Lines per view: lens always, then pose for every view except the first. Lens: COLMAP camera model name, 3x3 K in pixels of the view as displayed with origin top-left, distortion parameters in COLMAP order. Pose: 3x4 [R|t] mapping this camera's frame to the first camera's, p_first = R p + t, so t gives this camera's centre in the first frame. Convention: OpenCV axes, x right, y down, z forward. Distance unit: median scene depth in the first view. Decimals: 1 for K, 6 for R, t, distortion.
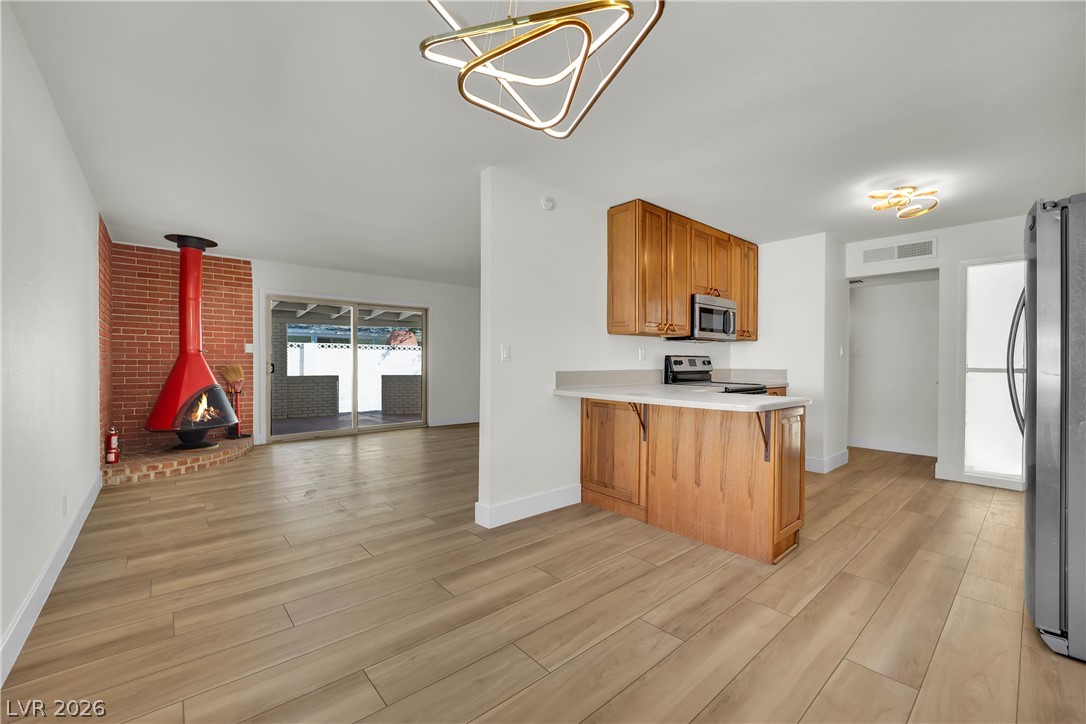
lens RADIAL K [[442.5, 0, 537.1], [0, 442.5, 368.0], [0, 0, 1]] dist [-0.010194, -0.000091]
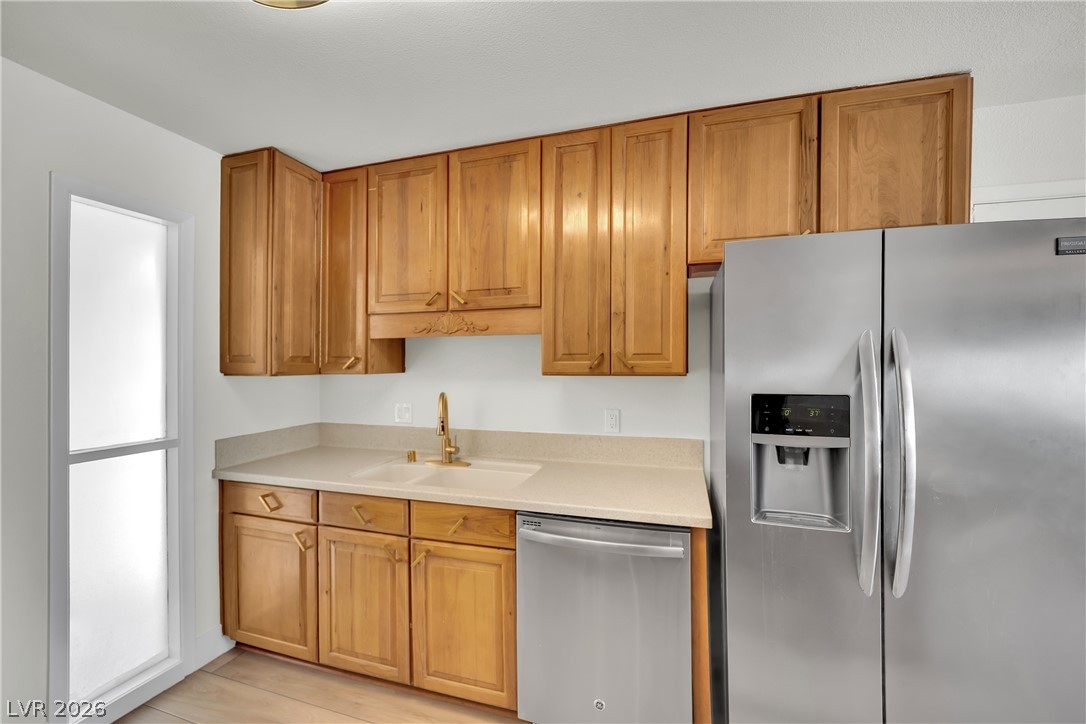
lens RADIAL K [[447.3, 0, 543.4], [0, 447.3, 356.6], [0, 0, 1]] dist [-0.016712, 0.000049]
pose [[-0.517663, 0.003814, 0.855576, 0.445924], [0.023962, 0.999662, 0.010042, -0.083111], [-0.855249, 0.025700, -0.517580, 0.870567]]
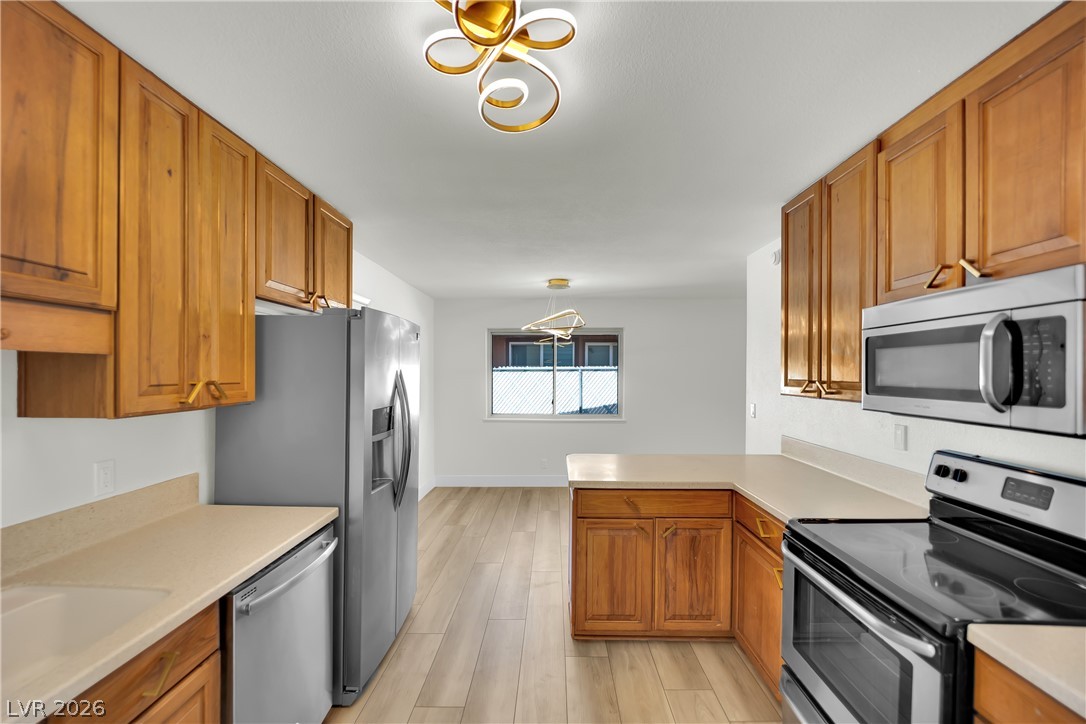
lens RADIAL K [[458.7, 0, 539.3], [0, 458.7, 369.8], [0, 0, 1]] dist [-0.016540, 0.000523]
pose [[-0.679097, -0.010032, -0.733980, 0.898577], [-0.025975, 0.999609, 0.010370, -0.102987], [0.733588, 0.026107, -0.679092, 1.056003]]
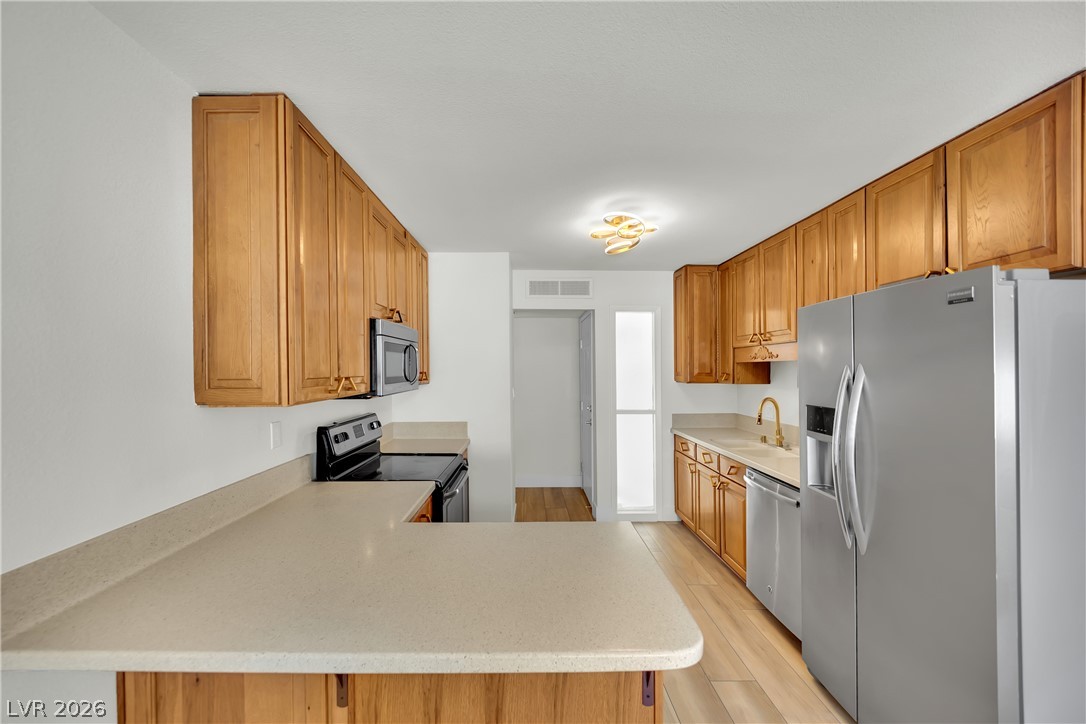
lens RADIAL K [[458.7, 0, 539.3], [0, 458.7, 369.8], [0, 0, 1]] dist [-0.016540, 0.000523]
pose [[0.640950, -0.007470, 0.767547, 0.041000], [0.024361, 0.999647, -0.010615, -0.089978], [-0.767196, 0.025502, 0.640905, 0.464495]]
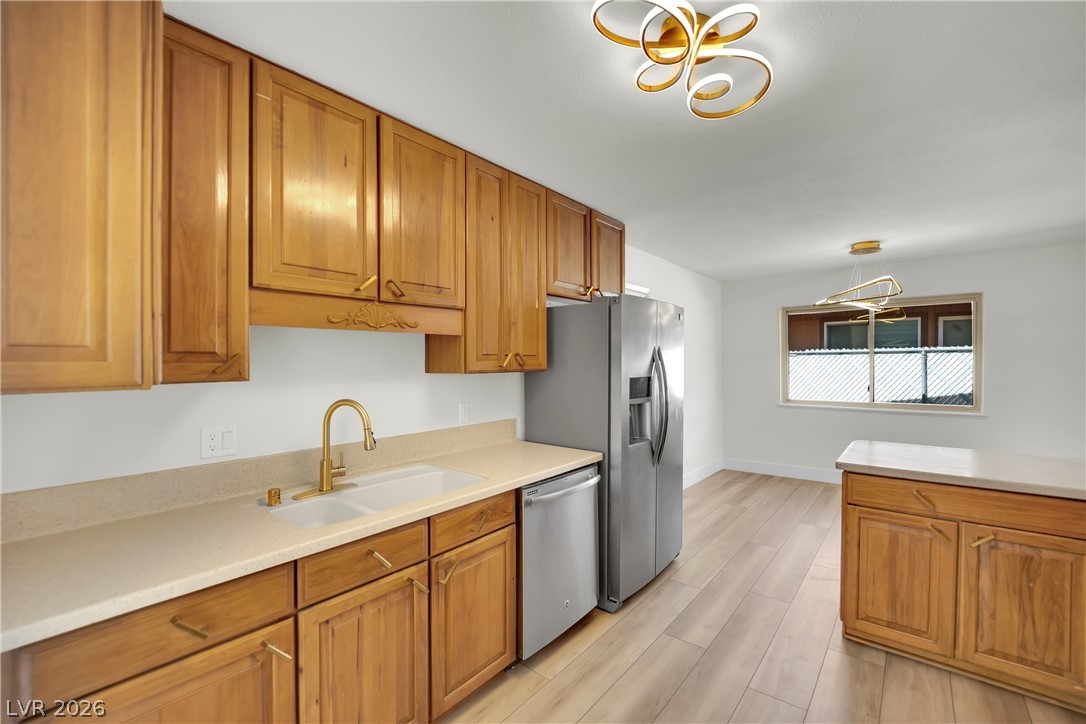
lens RADIAL K [[455.5, 0, 535.7], [0, 455.5, 365.4], [0, 0, 1]] dist [-0.014203, 0.000391]
pose [[-0.988298, 0.002379, -0.152519, 0.868758], [-0.002736, 0.999441, 0.033318, -0.085209], [0.152513, 0.033346, -0.987739, 1.165249]]
